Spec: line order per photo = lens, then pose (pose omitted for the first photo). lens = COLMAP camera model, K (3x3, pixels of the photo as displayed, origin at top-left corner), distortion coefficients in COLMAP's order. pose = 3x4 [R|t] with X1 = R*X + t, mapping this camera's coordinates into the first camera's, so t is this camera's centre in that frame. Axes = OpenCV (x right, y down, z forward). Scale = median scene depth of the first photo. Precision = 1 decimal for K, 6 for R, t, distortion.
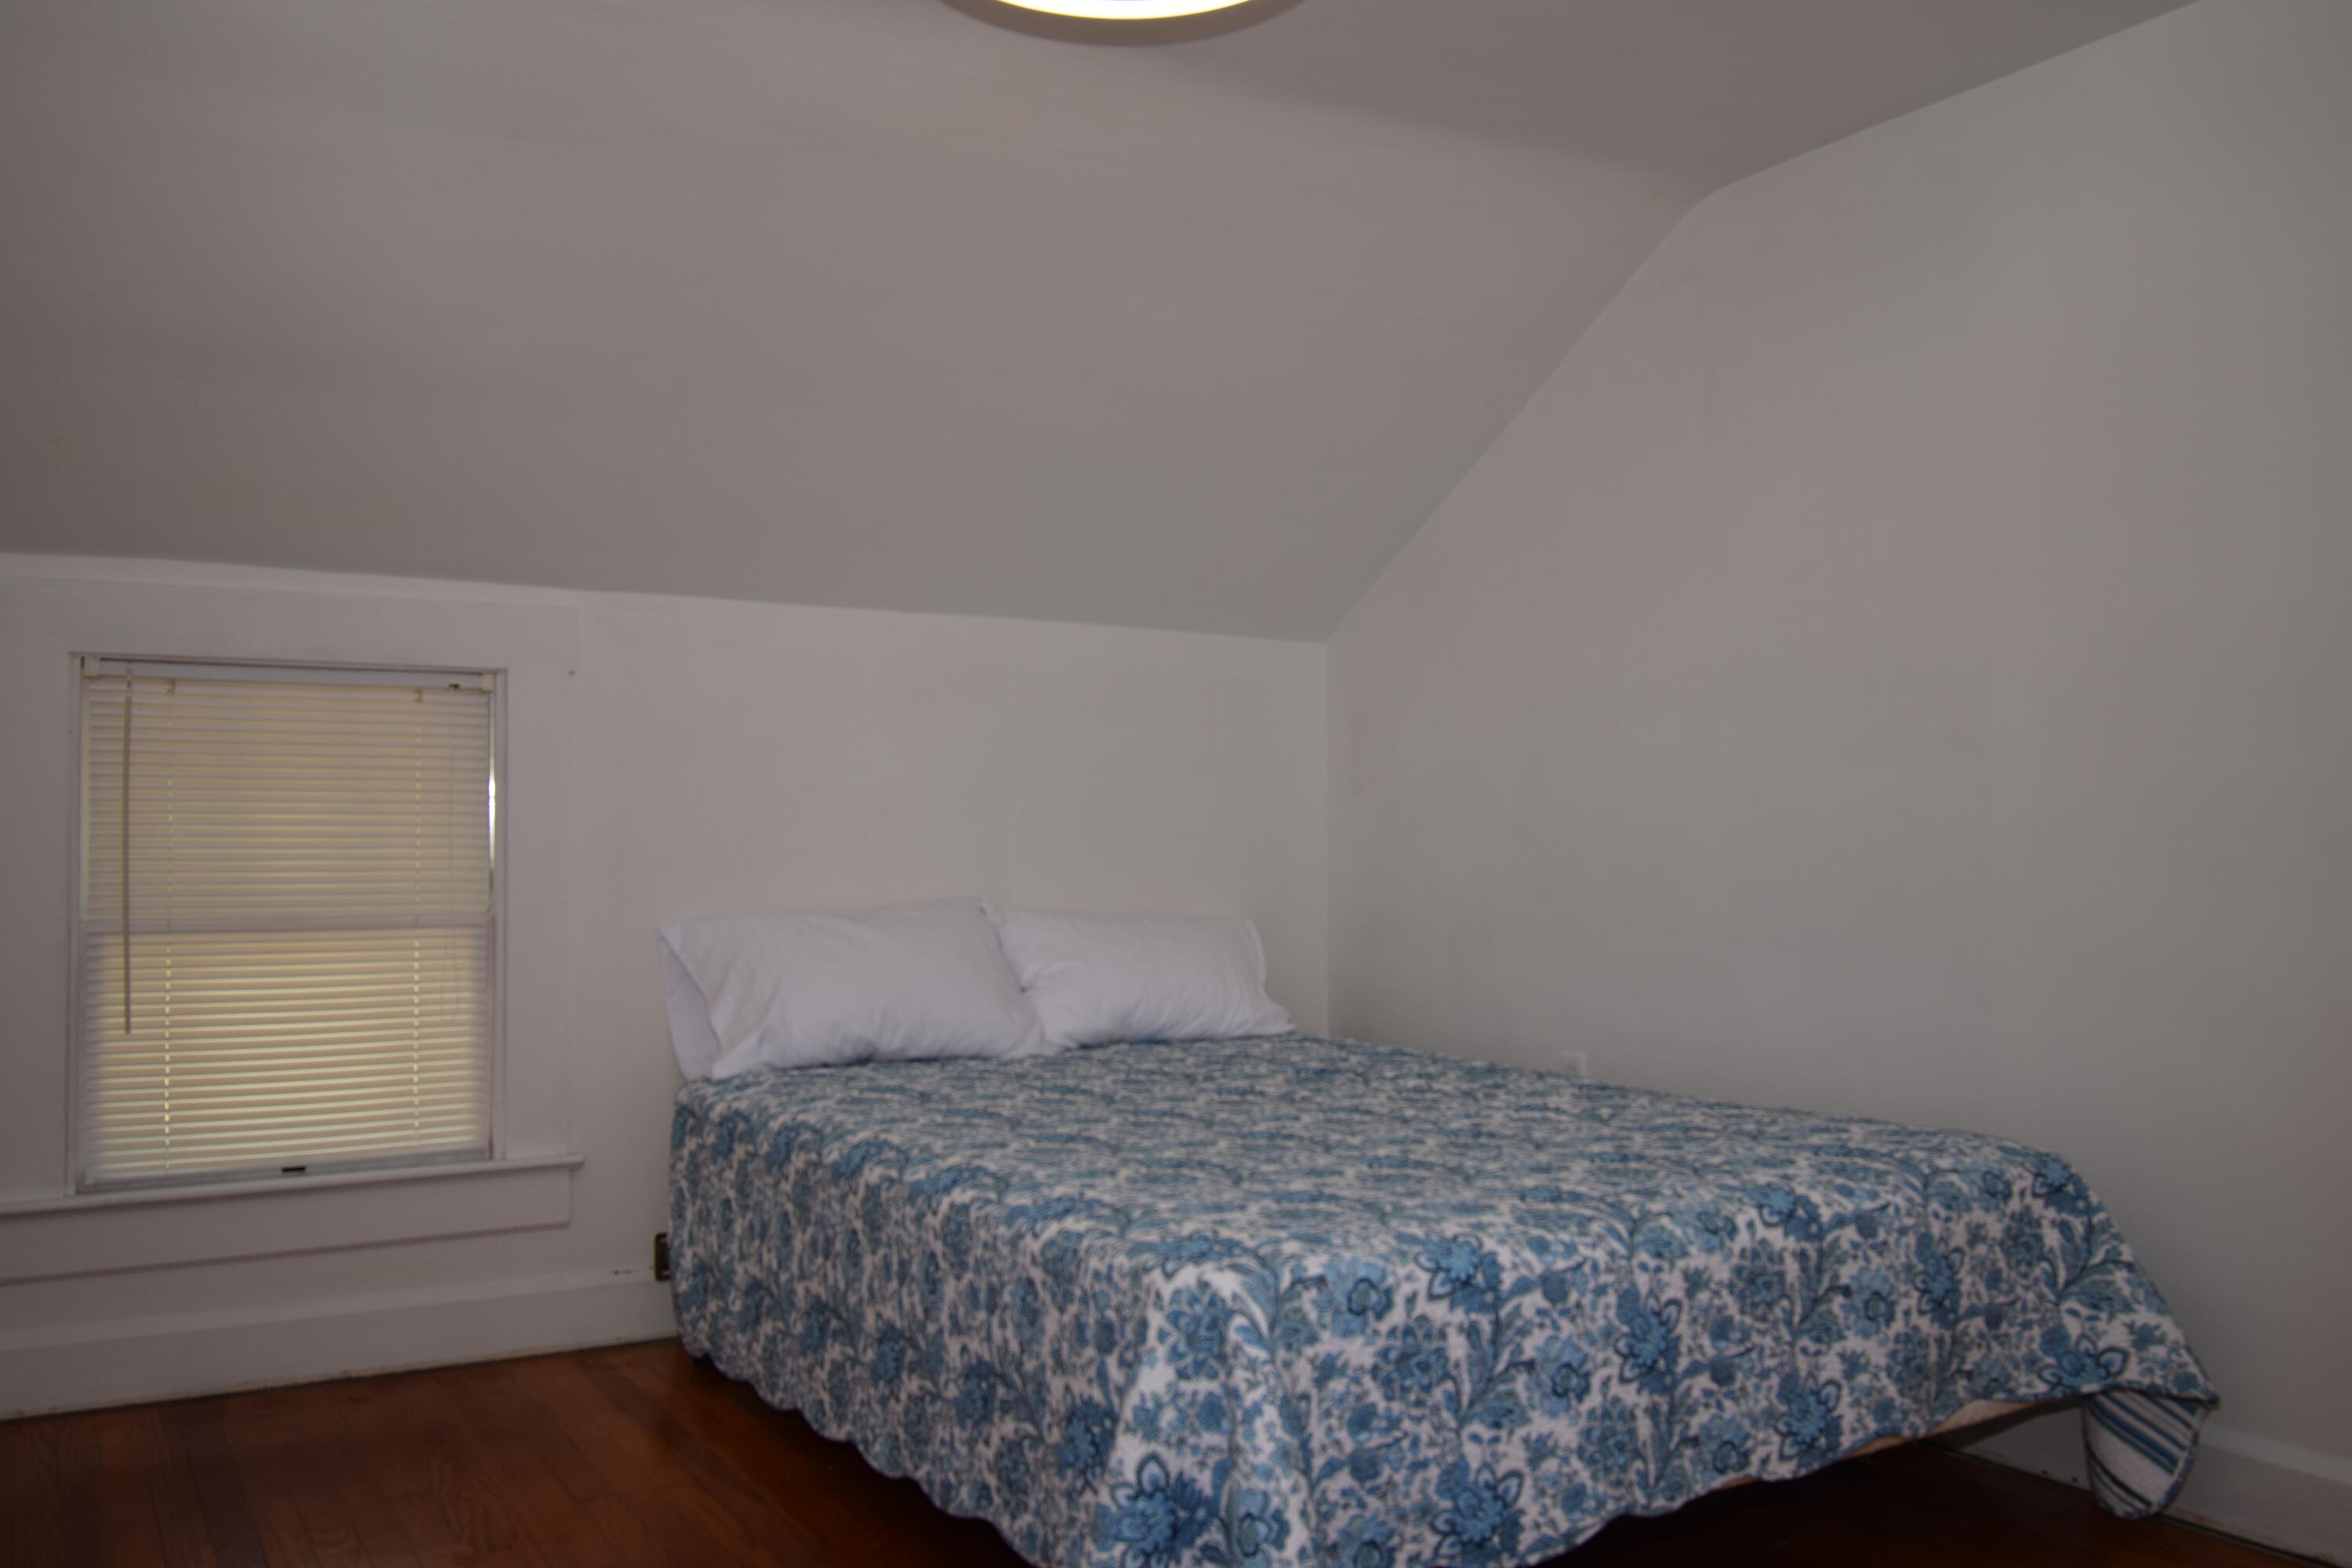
lens RADIAL K [[1889.3, 0, 1022.6], [0, 1889.3, 788.2], [0, 0, 1]] dist [-0.003322, -0.013736]
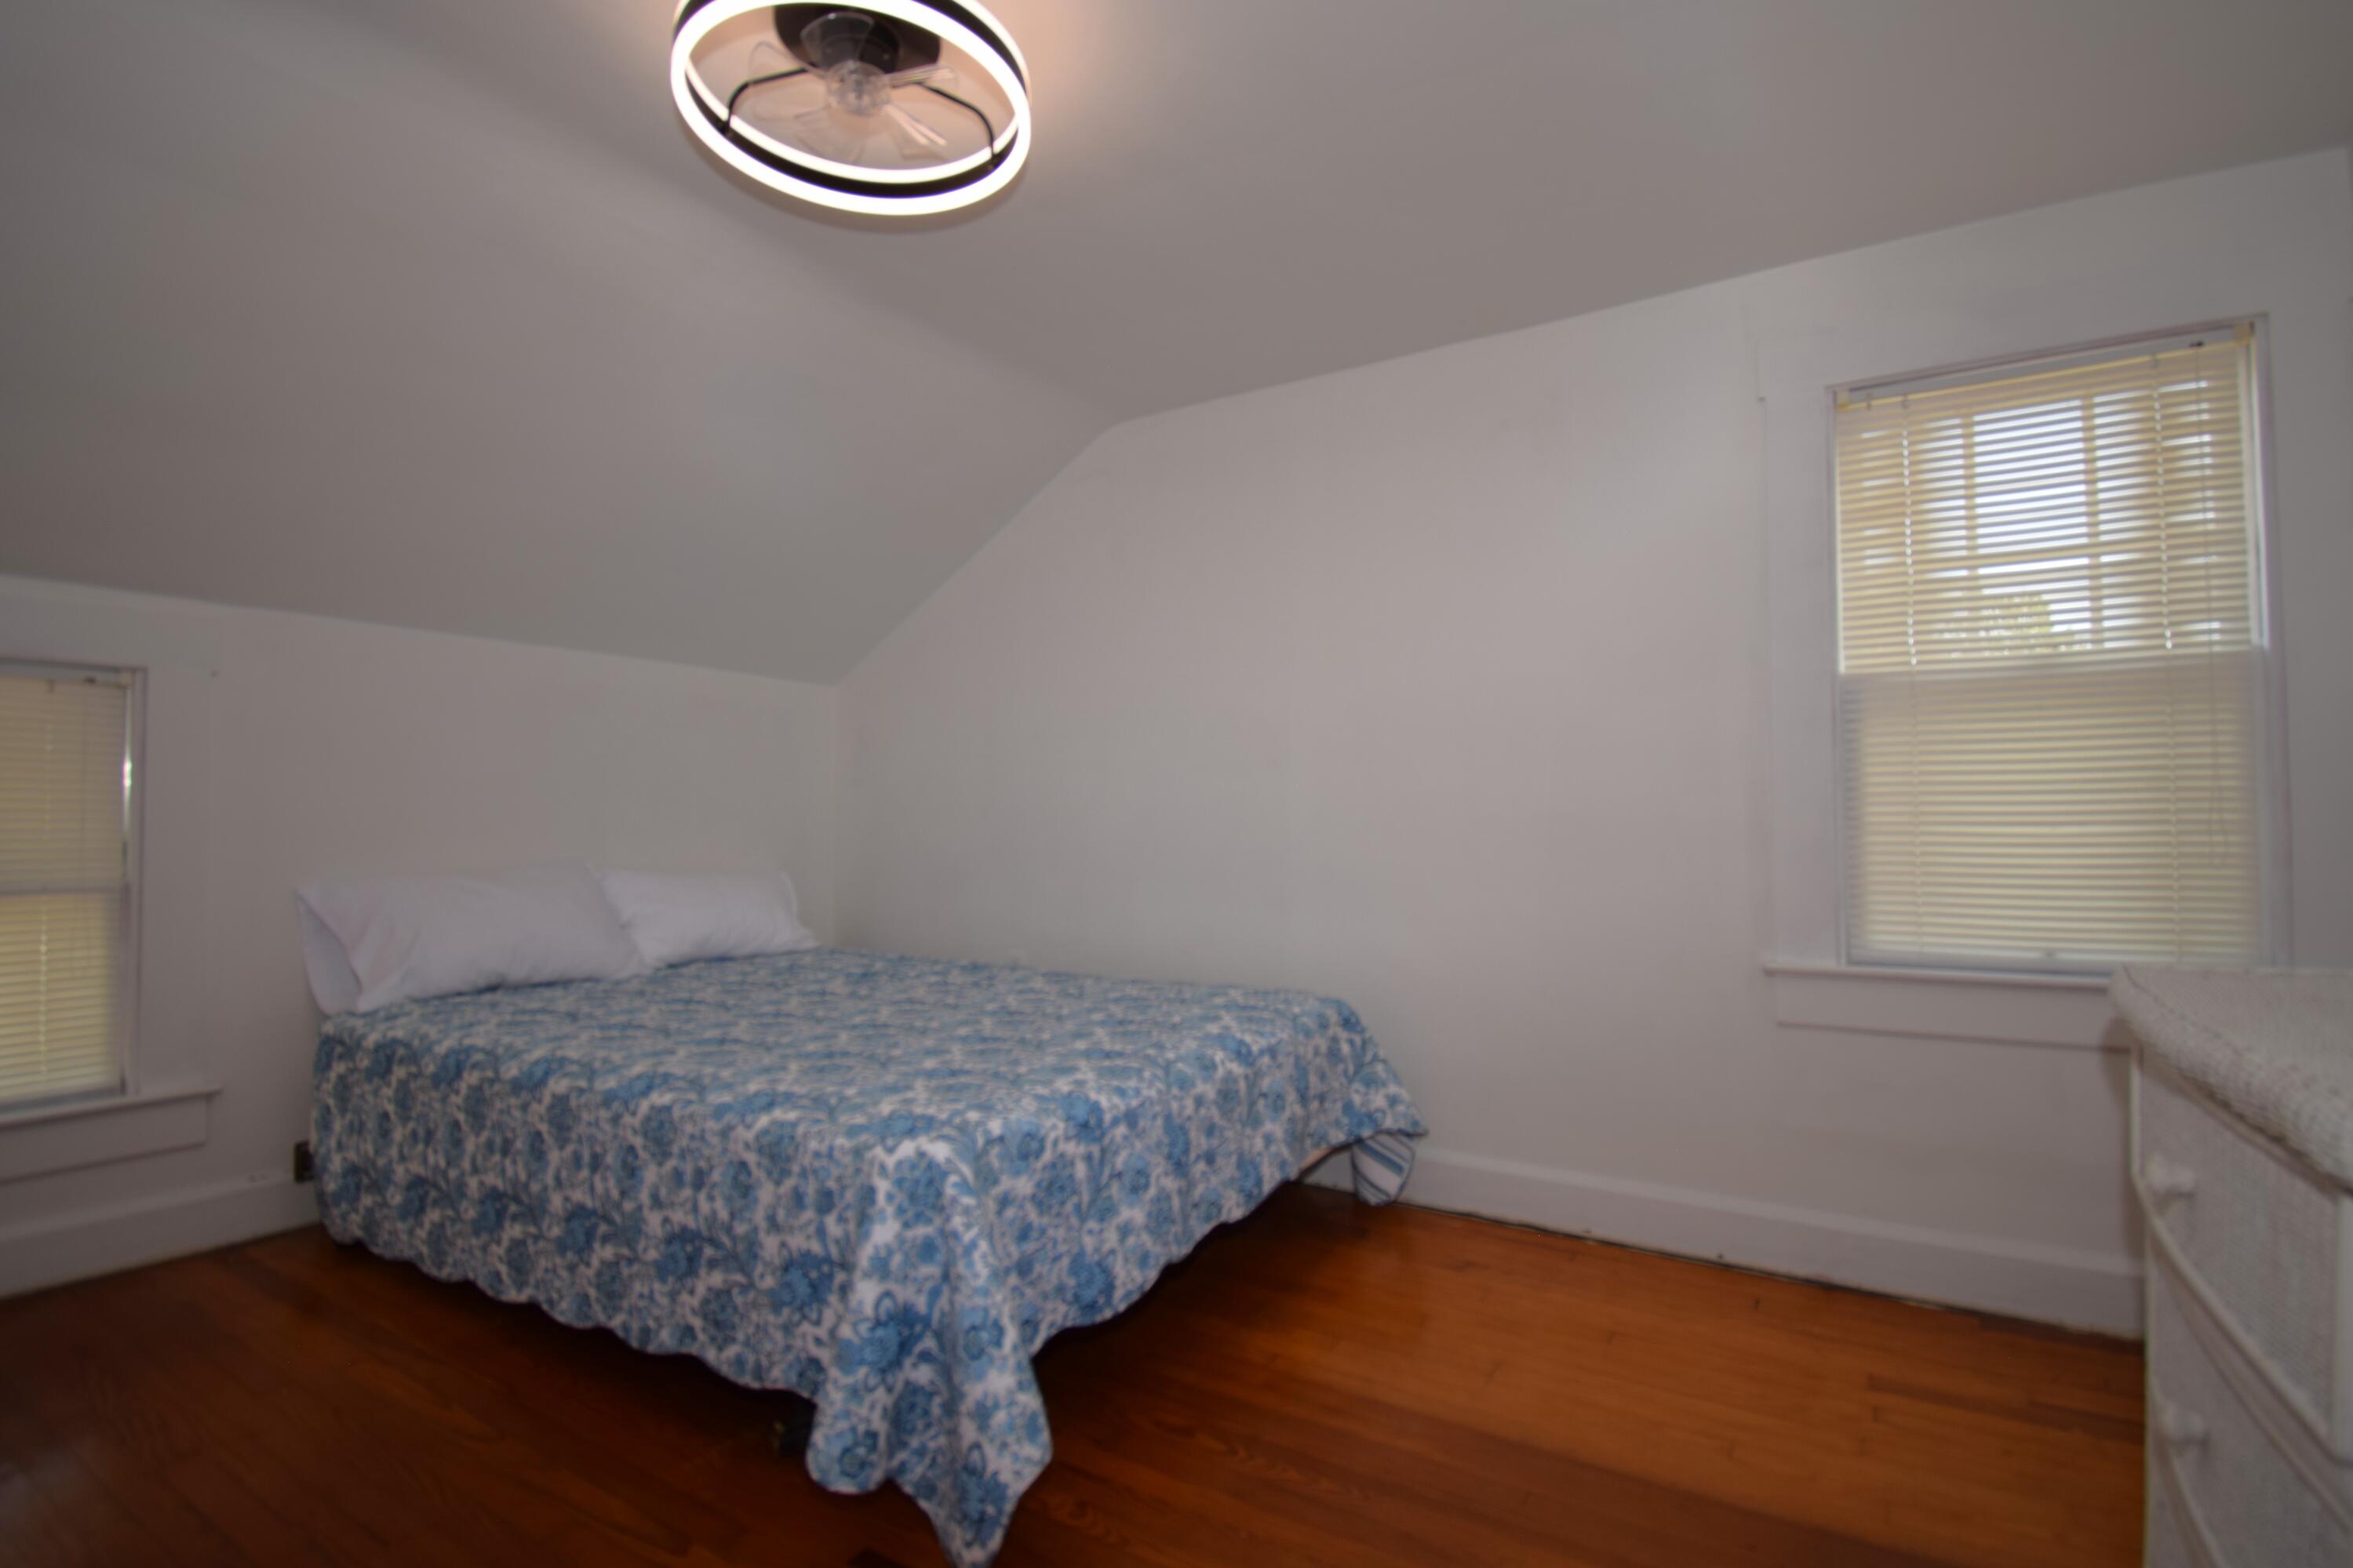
lens RADIAL K [[1151.3, 0, 1182.0], [0, 1151.3, 780.2], [0, 0, 1]] dist [0.019203, -0.032796]
pose [[0.873450, 0.017065, 0.486615, -0.113005], [-0.015171, 0.999854, -0.007833, 0.002571], [-0.486678, -0.000541, 0.873581, 0.158549]]
